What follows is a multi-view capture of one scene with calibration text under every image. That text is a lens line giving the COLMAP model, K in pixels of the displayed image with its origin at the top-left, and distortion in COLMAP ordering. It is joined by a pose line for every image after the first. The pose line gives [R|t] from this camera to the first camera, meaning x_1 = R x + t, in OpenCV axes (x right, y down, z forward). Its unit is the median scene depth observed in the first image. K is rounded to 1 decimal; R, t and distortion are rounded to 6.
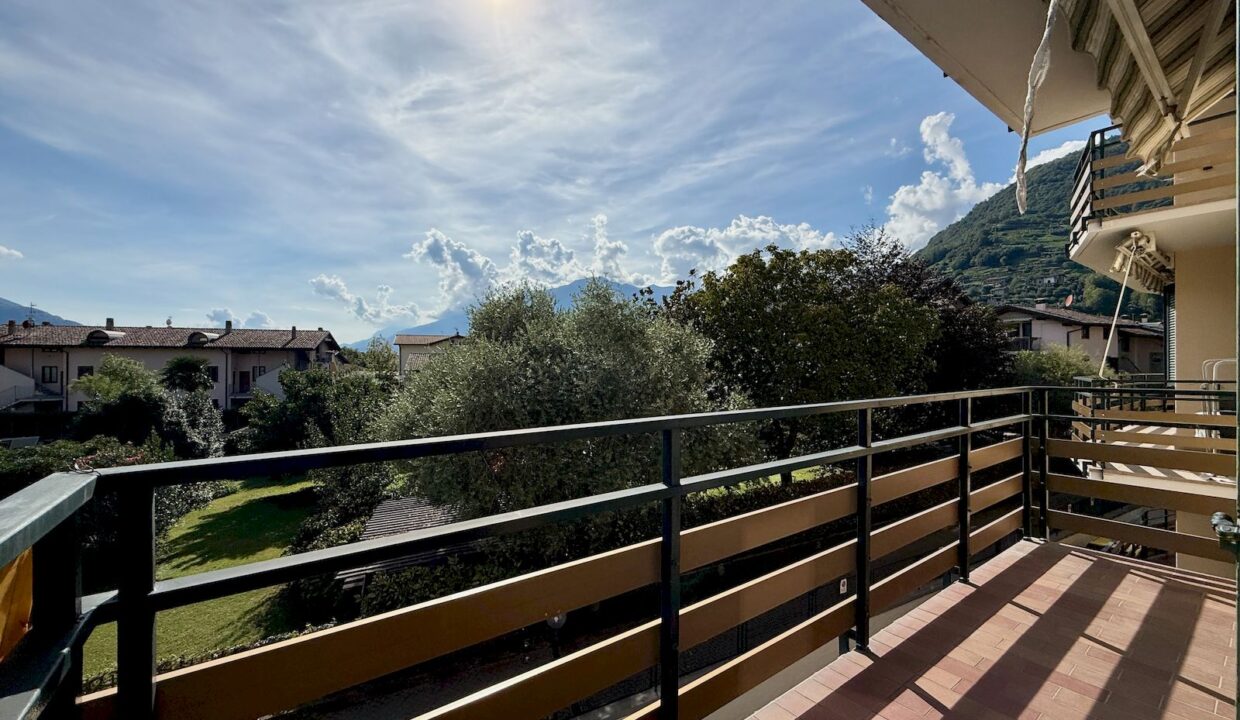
lens RADIAL K [[501.0, 0, 622.3], [0, 501.0, 362.2], [0, 0, 1]] dist [-0.000435, 0.000010]
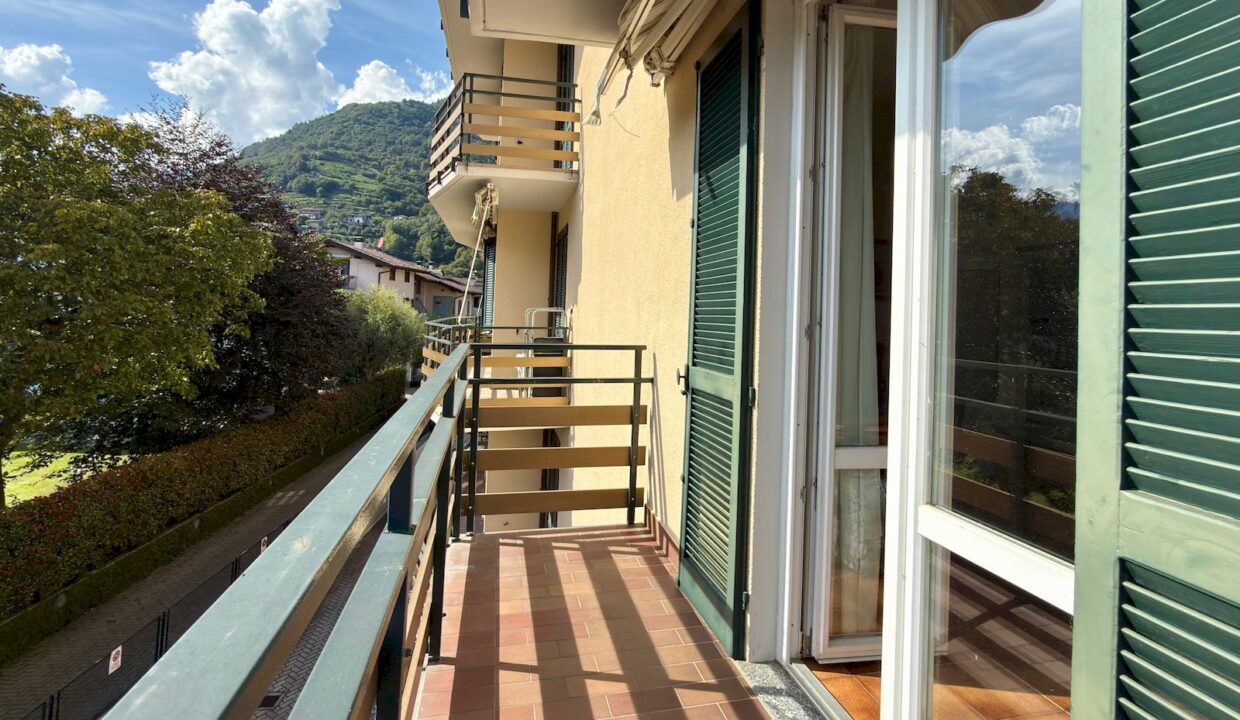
lens RADIAL K [[596.5, 0, 618.7], [0, 596.5, 290.2], [0, 0, 1]] dist [0.002325, 0.000440]
pose [[0.429510, 0.044747, 0.901953, 0.017505], [-0.034269, 0.998860, -0.033235, -0.003462], [-0.902412, -0.016635, 0.430554, 0.106780]]
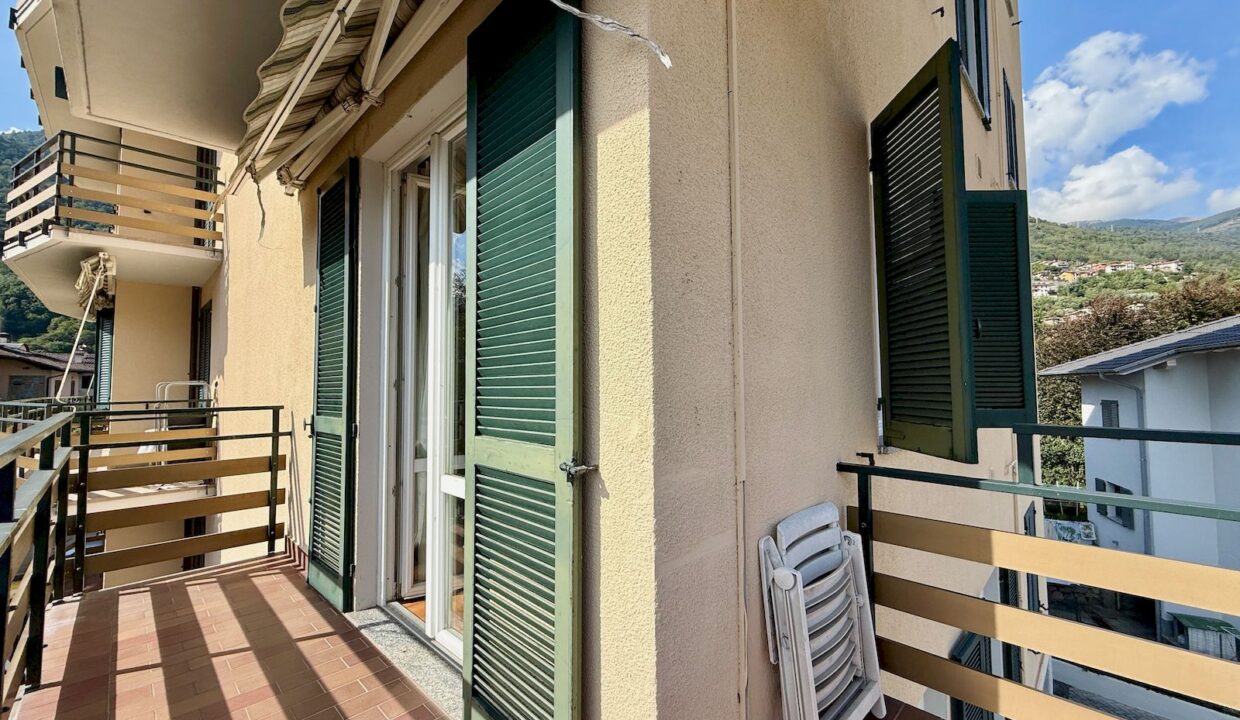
lens RADIAL K [[489.2, 0, 622.2], [0, 489.2, 365.9], [0, 0, 1]] dist [-0.000798, 0.000367]
pose [[-0.151591, 0.039763, 0.987643, -0.034224], [0.001151, 0.999197, -0.040051, 0.001623], [-0.988443, -0.004934, -0.151515, 0.063583]]
